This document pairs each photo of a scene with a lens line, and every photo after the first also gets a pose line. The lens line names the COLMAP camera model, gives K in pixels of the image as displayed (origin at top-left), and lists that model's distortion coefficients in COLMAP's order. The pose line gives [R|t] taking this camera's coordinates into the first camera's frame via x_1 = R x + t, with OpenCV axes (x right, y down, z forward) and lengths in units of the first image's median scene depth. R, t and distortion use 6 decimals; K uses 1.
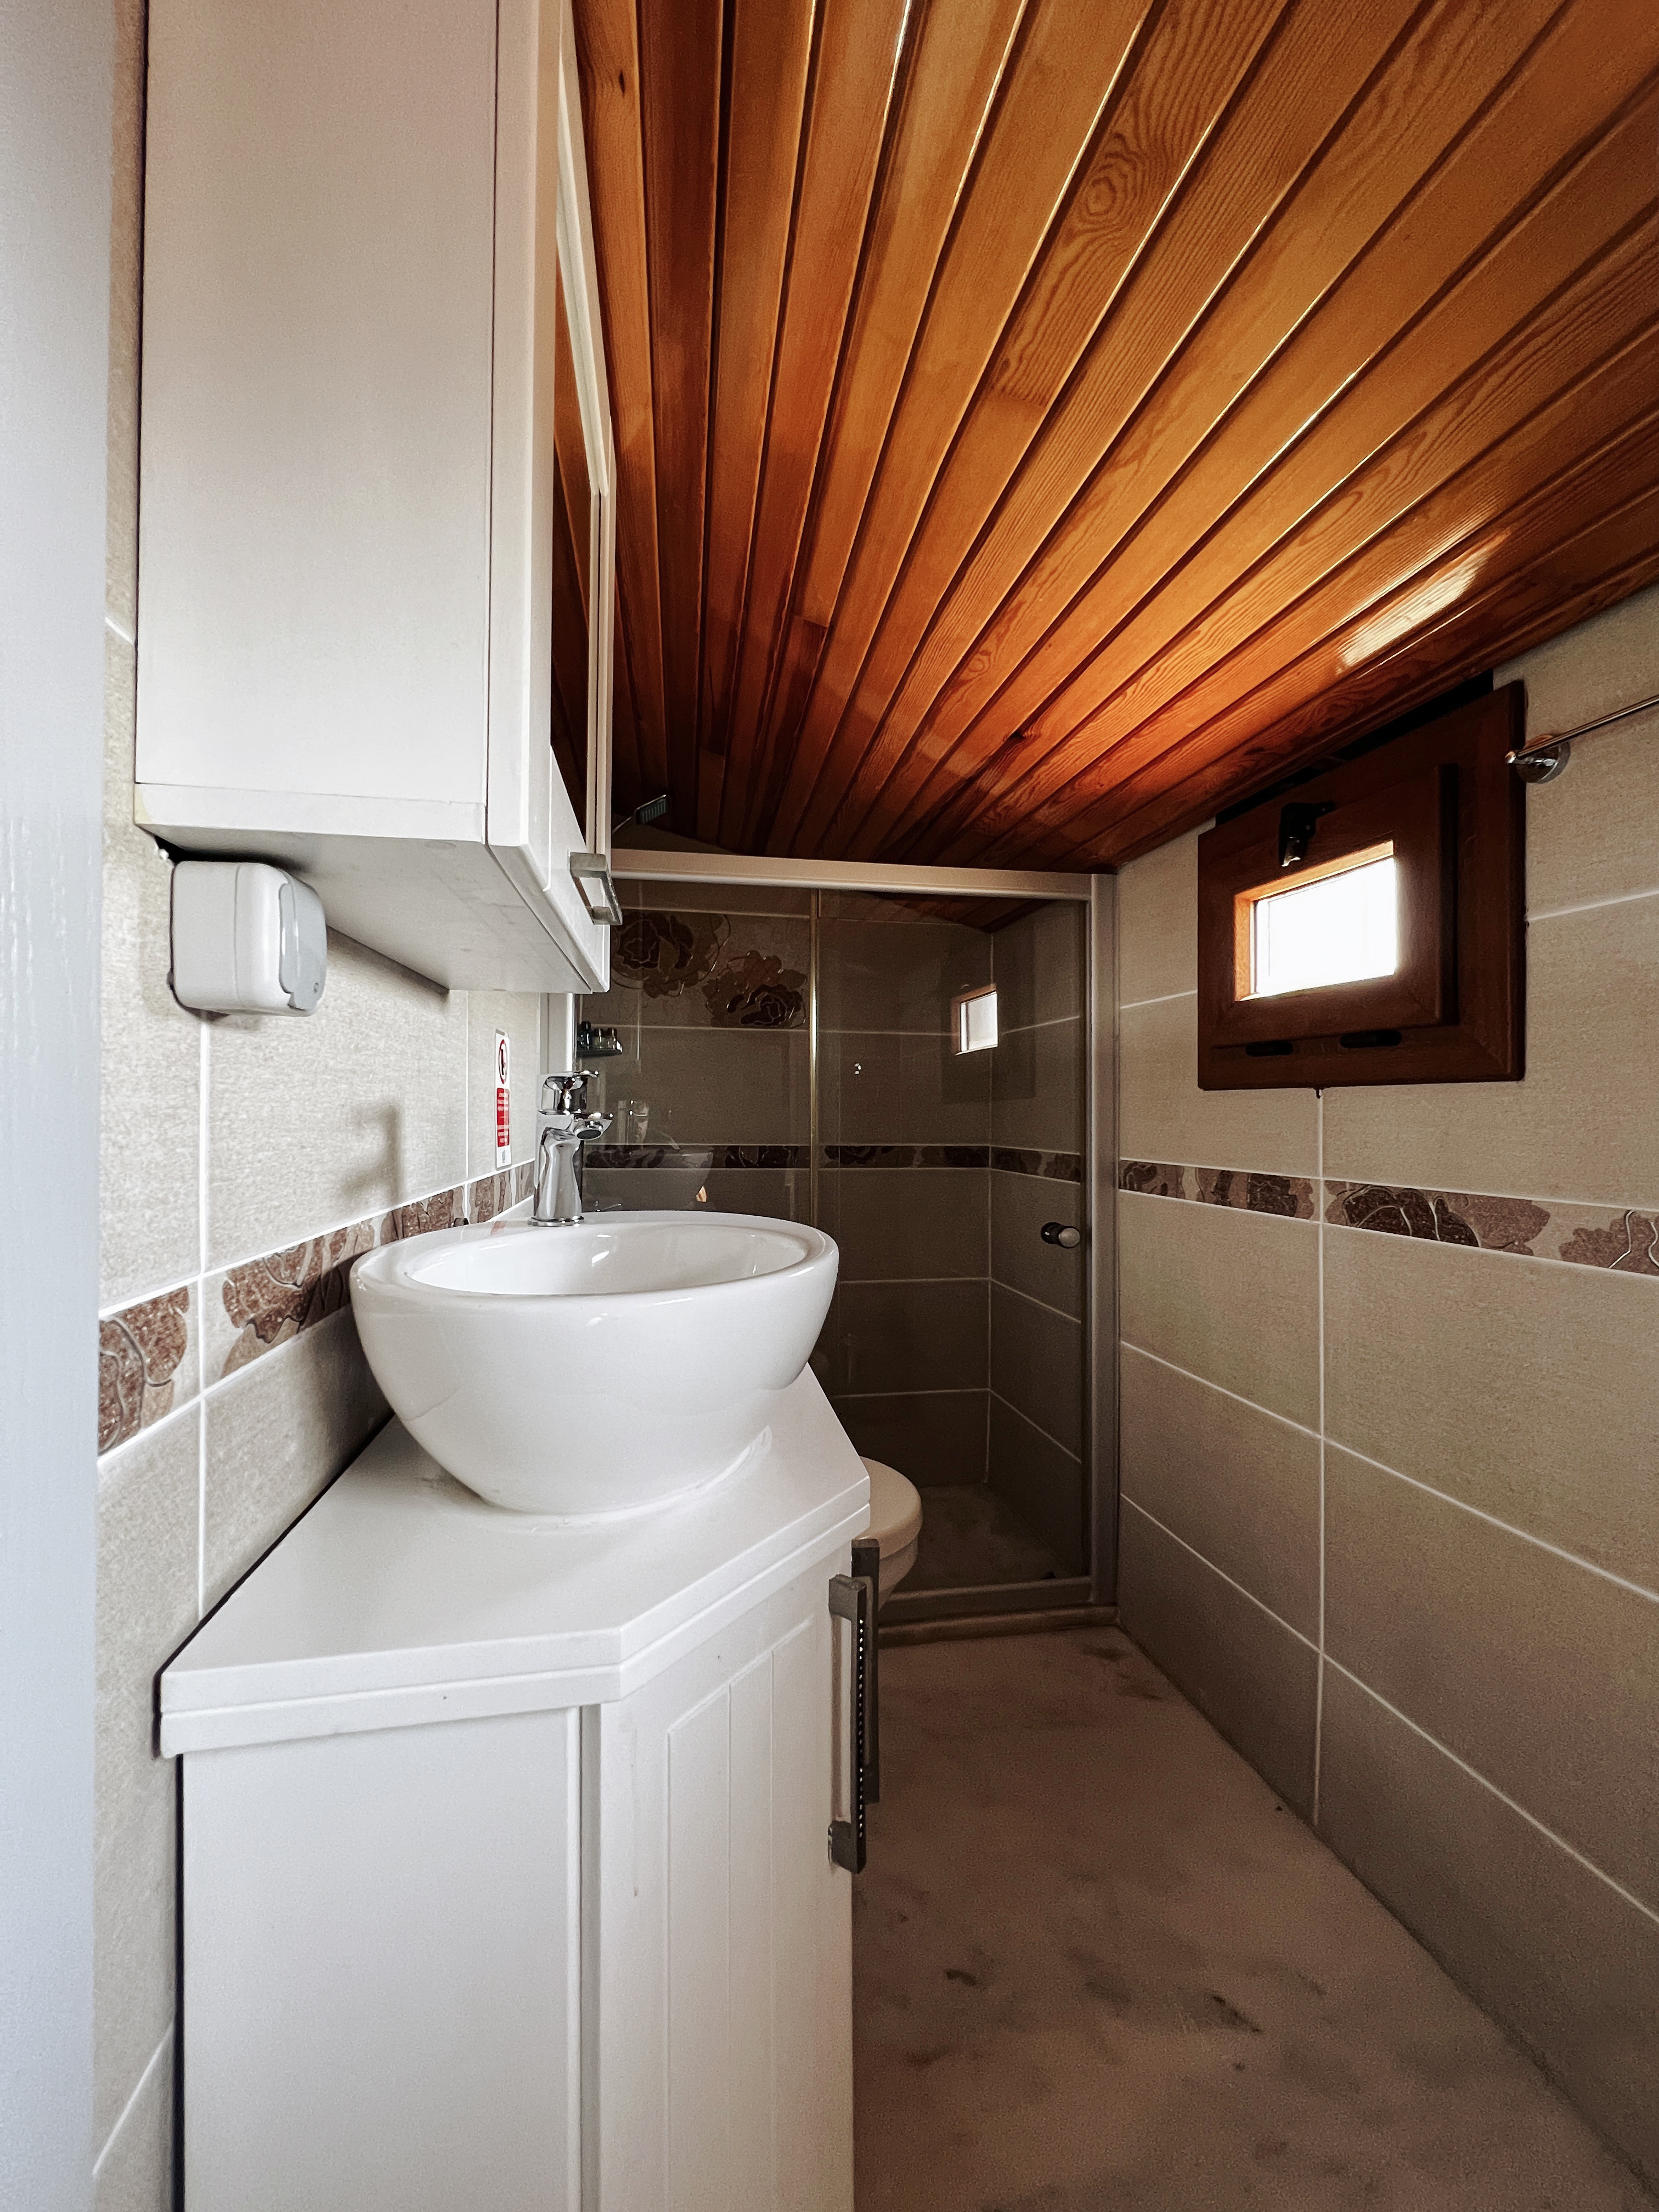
lens RADIAL K [[880.2, 0, 829.5], [0, 880.2, 1106.0], [0, 0, 1]] dist [0.004655, 0.000141]
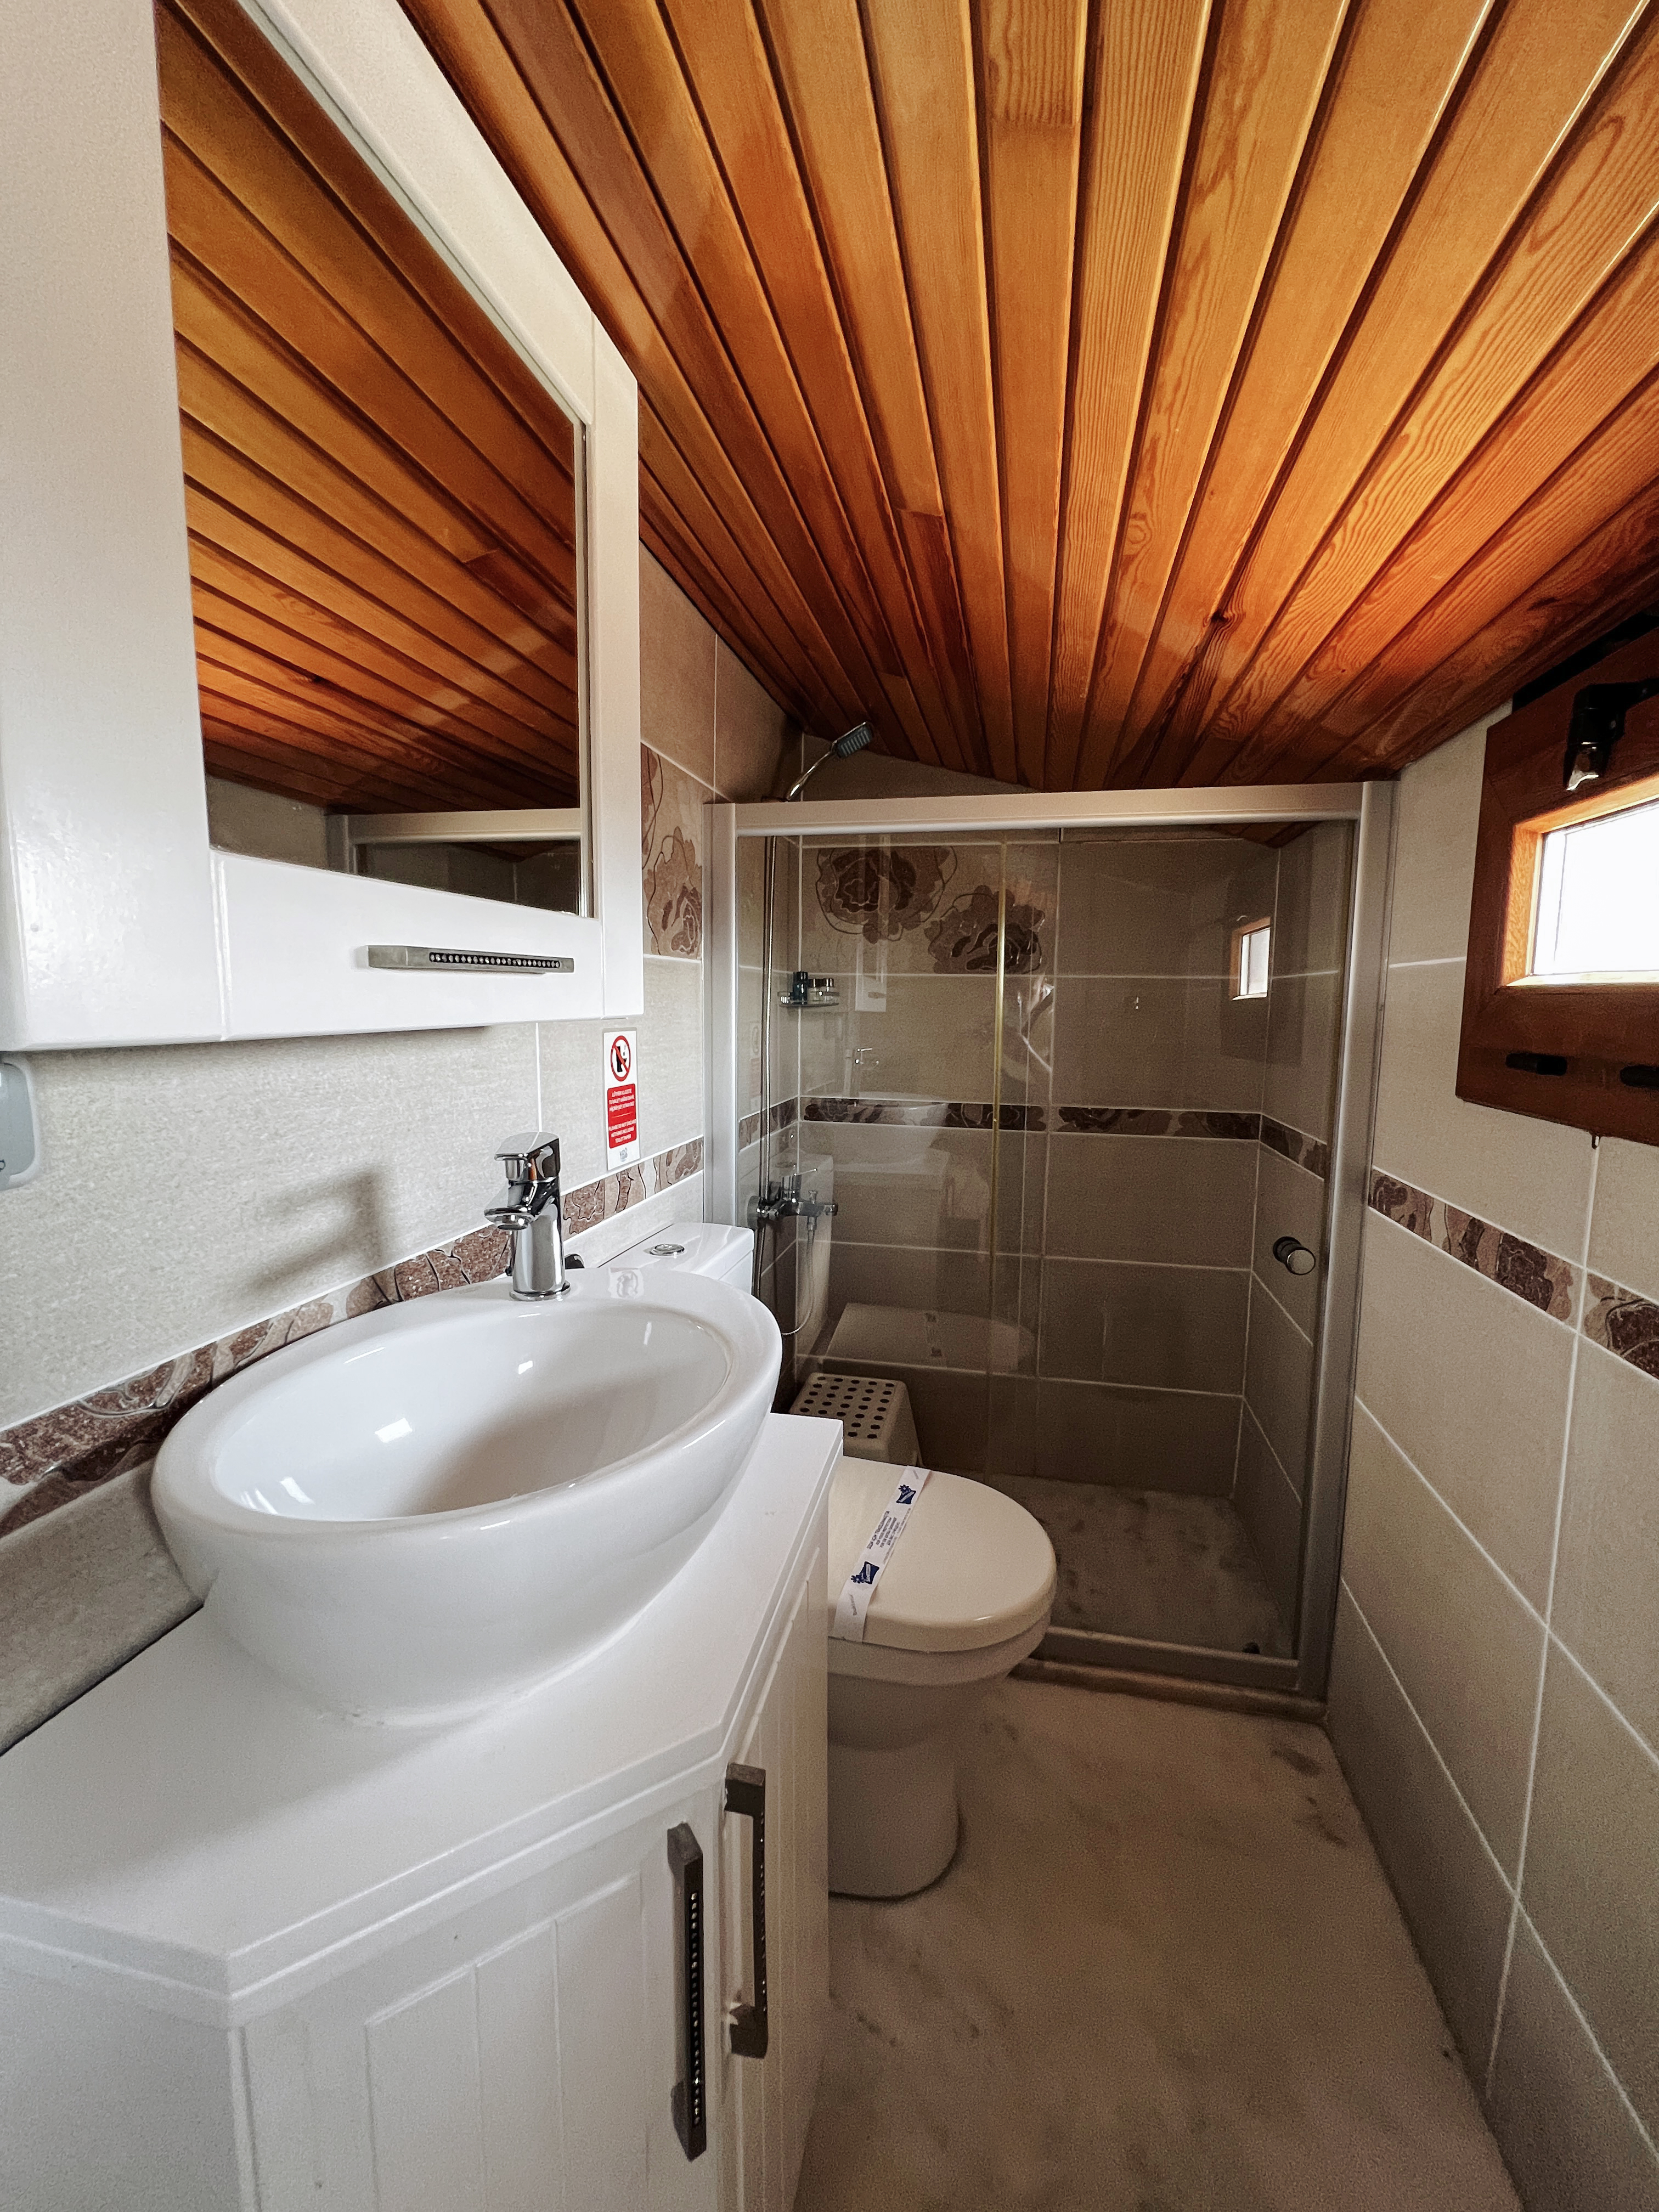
lens RADIAL K [[915.9, 0, 836.4], [0, 915.9, 1151.7], [0, 0, 1]] dist [-0.017201, 0.011521]
pose [[0.950699, 0.020208, -0.309455, 0.172529], [0.017732, 0.992700, 0.119302, -0.076807], [0.309606, -0.118907, 0.943401, 0.132259]]
